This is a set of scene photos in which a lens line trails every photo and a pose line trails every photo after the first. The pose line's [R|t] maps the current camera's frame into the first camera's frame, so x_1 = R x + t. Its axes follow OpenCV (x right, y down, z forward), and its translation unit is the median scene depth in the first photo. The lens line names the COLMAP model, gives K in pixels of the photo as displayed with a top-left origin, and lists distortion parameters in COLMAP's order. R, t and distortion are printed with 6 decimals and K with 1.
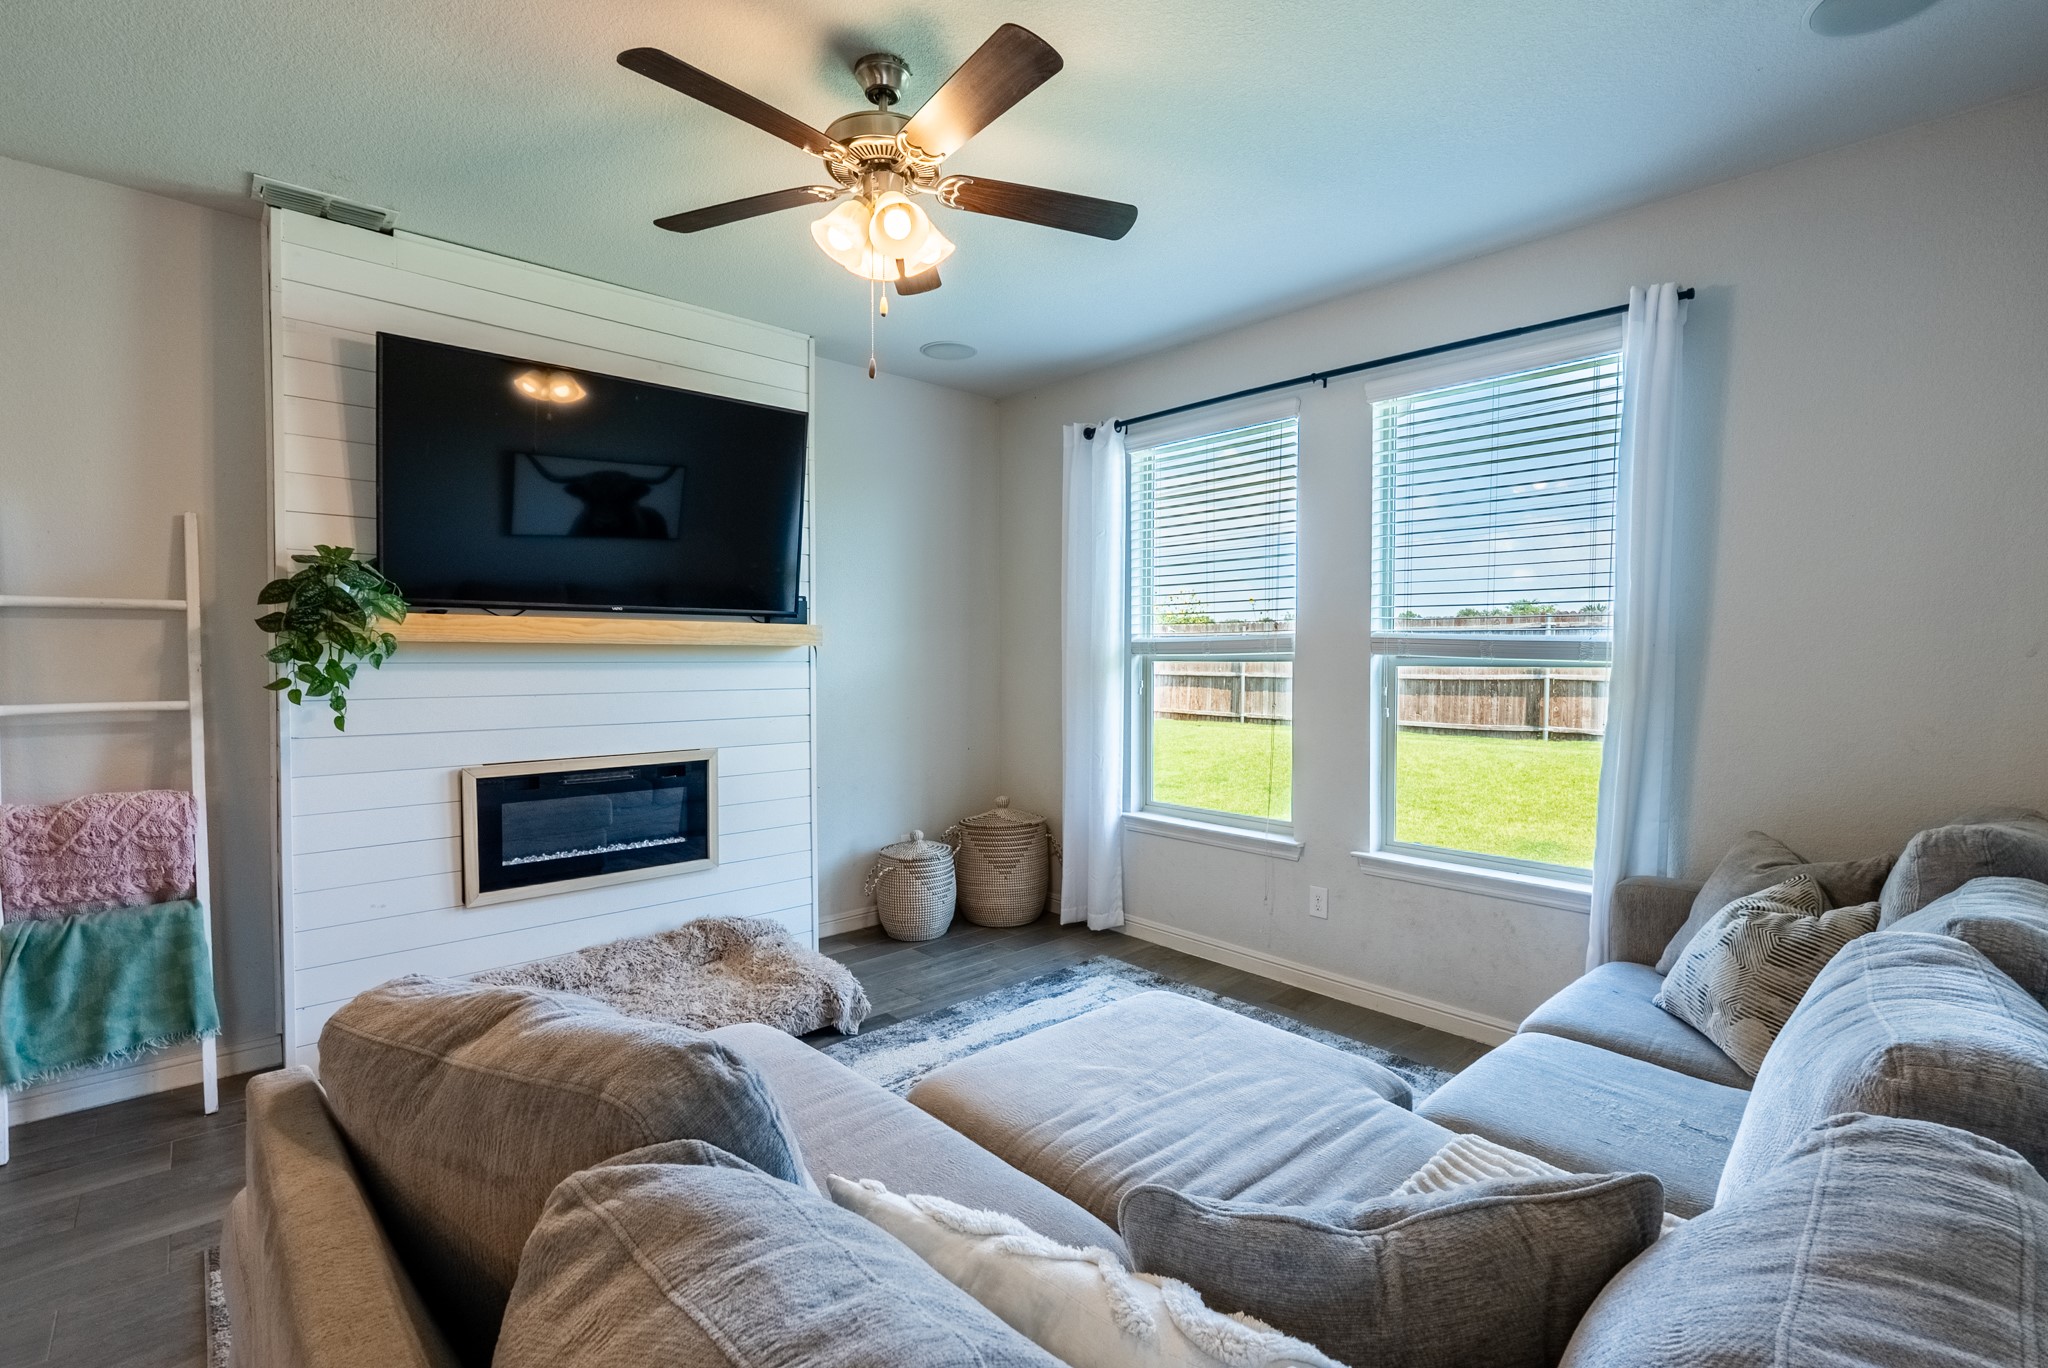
lens RADIAL K [[920.6, 0, 1015.8], [0, 920.6, 677.2], [0, 0, 1]] dist [-0.003121, 0.000416]
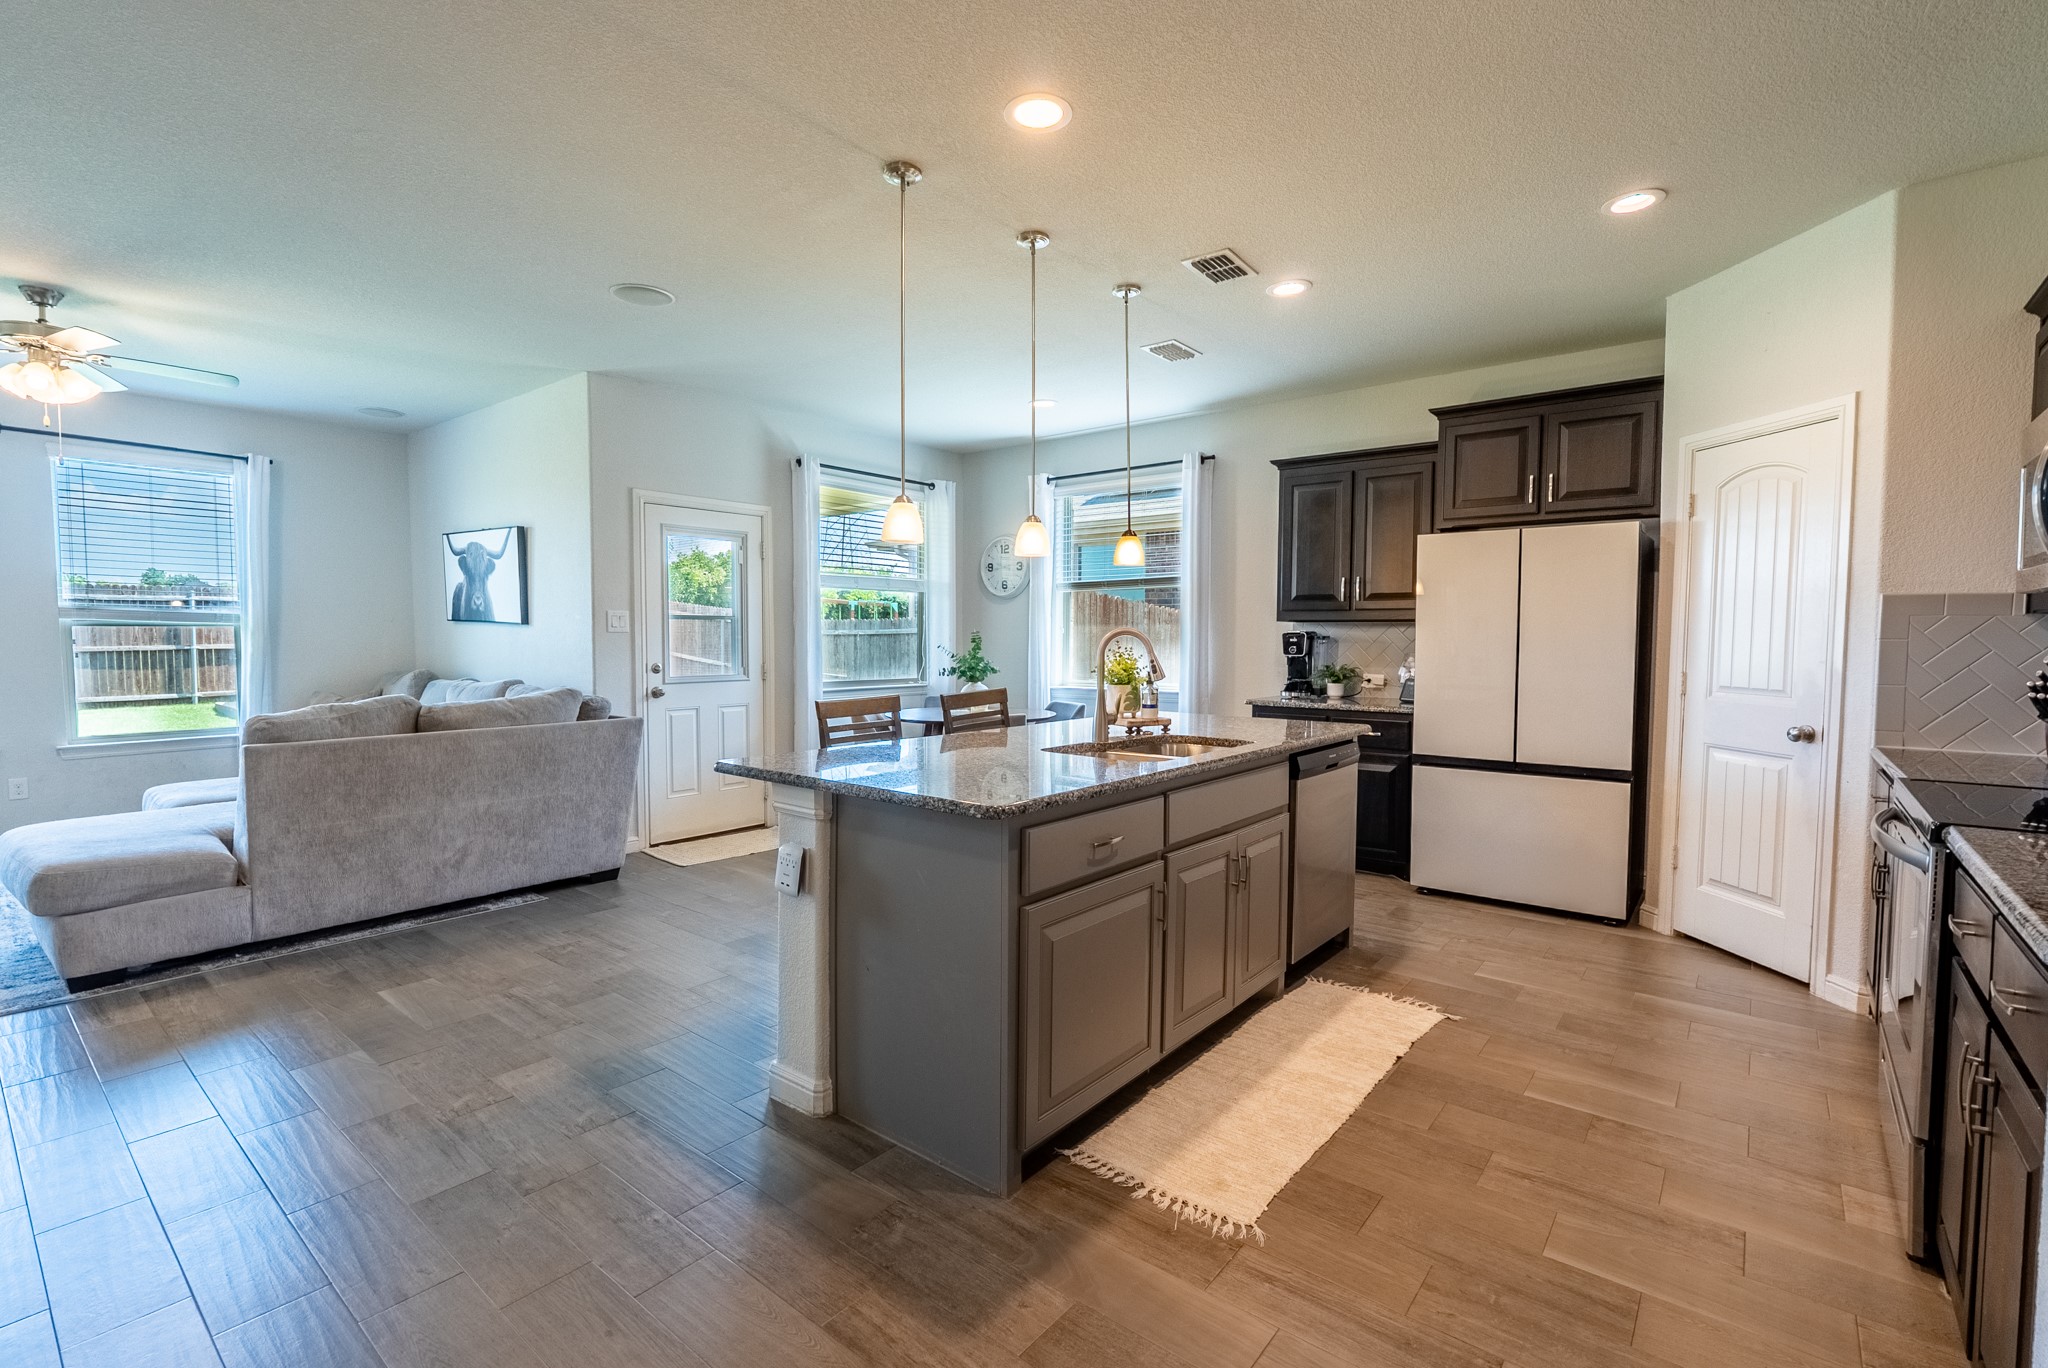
lens RADIAL K [[920.6, 0, 1020.8], [0, 920.6, 693.5], [0, 0, 1]] dist [-0.003121, 0.000416]
pose [[-0.164441, -0.057027, 0.984737, -1.004638], [0.025667, 0.997742, 0.062066, 0.015141], [-0.986053, 0.035482, -0.162606, 0.149408]]
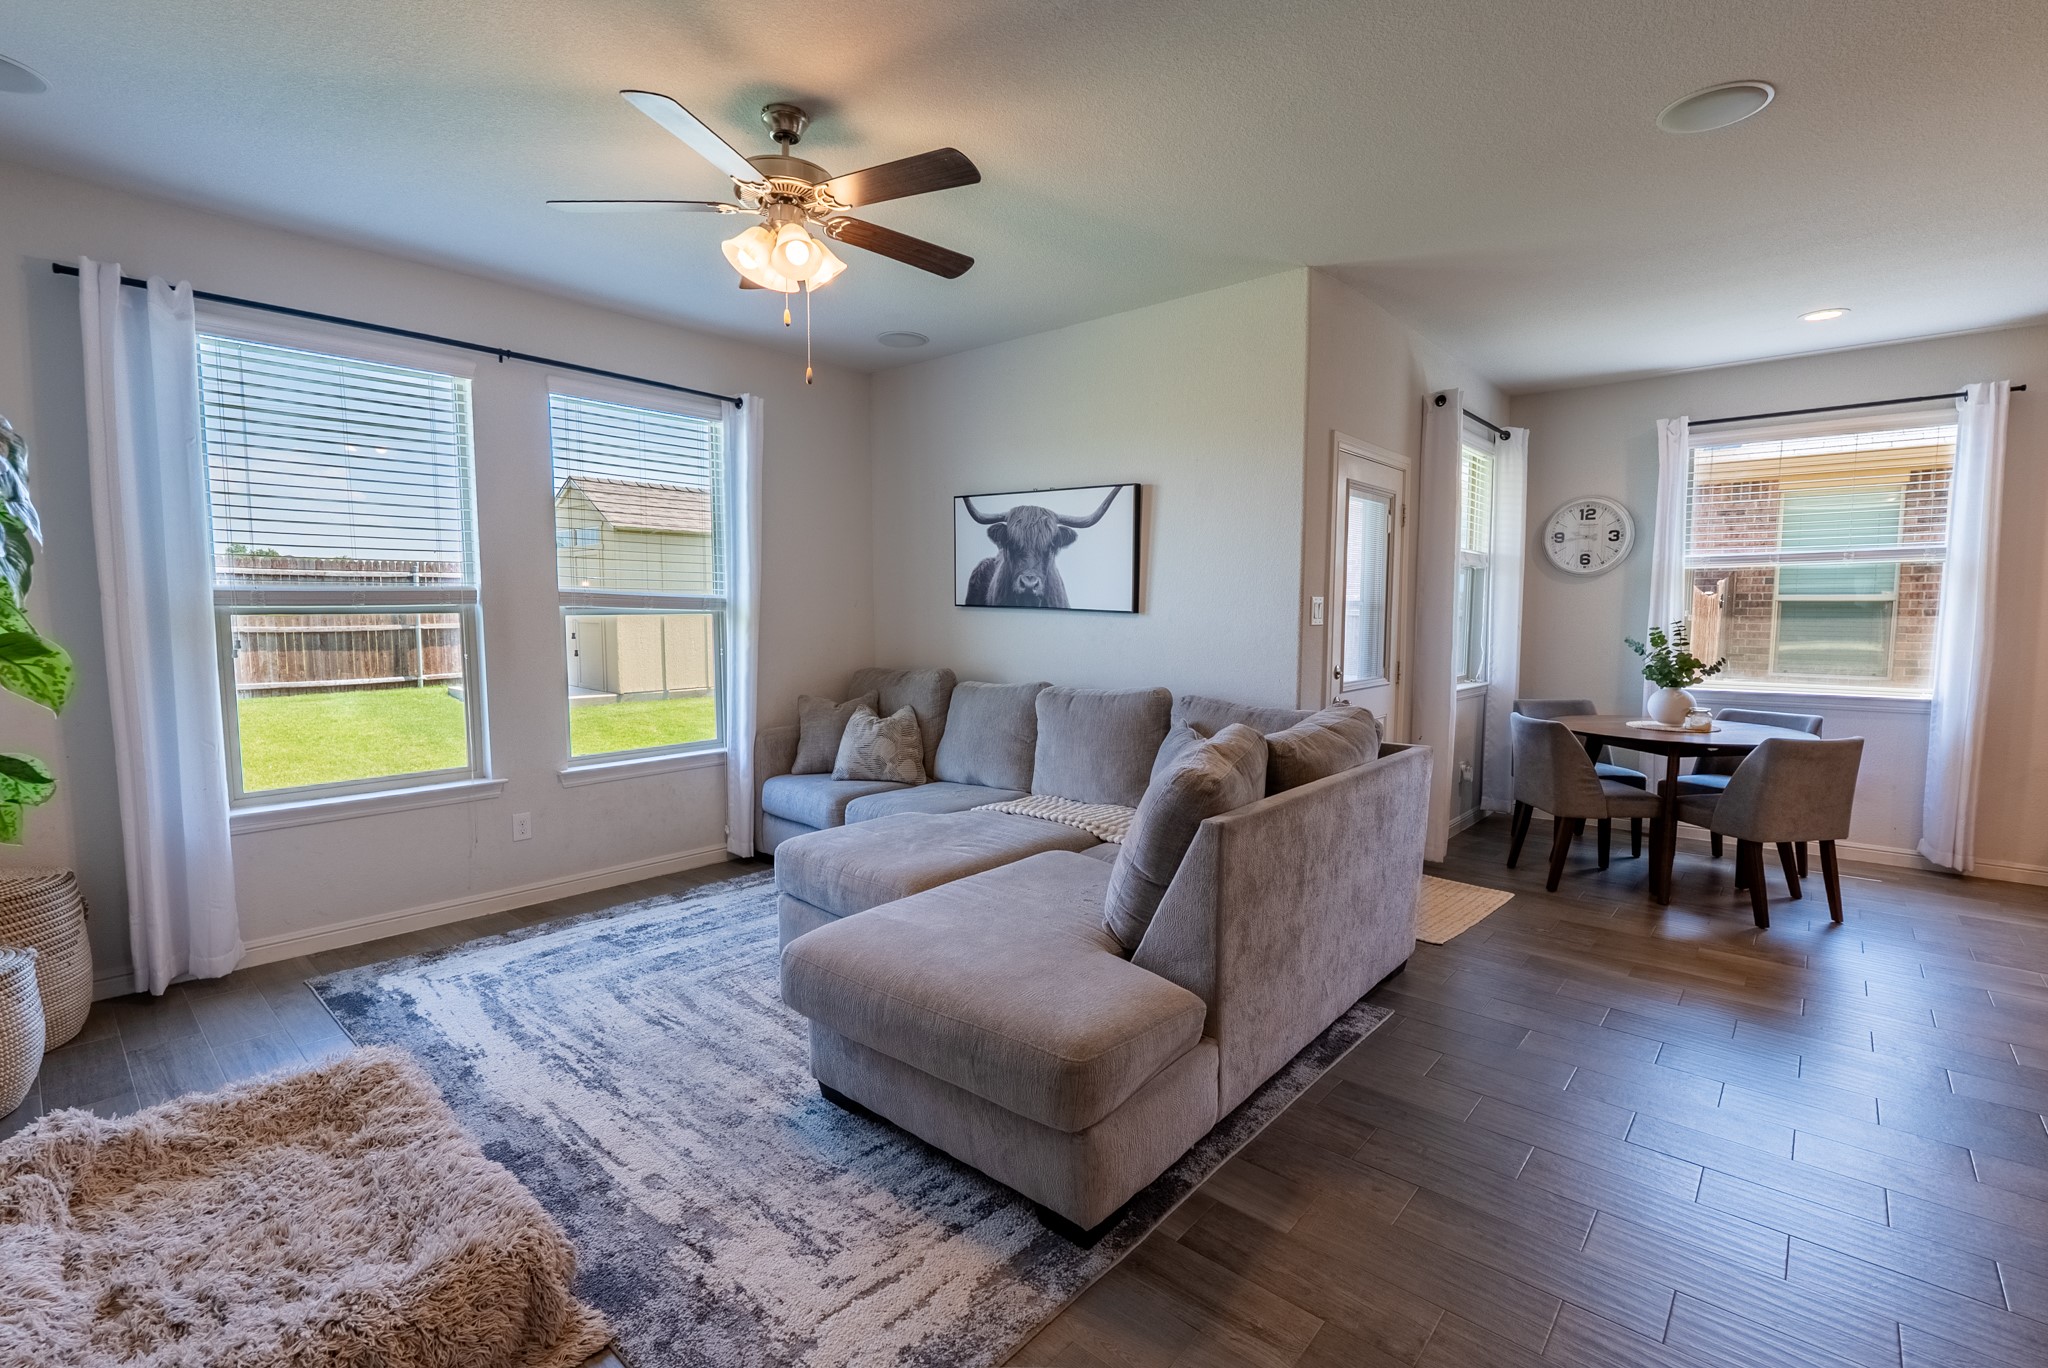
lens RADIAL K [[920.6, 0, 1014.7], [0, 920.6, 679.5], [0, 0, 1]] dist [-0.003121, 0.000416]
pose [[-0.115299, -0.072177, 0.990705, -0.799963], [0.025544, 0.996811, 0.075595, -0.004916], [-0.993002, 0.034022, -0.113087, 0.497003]]
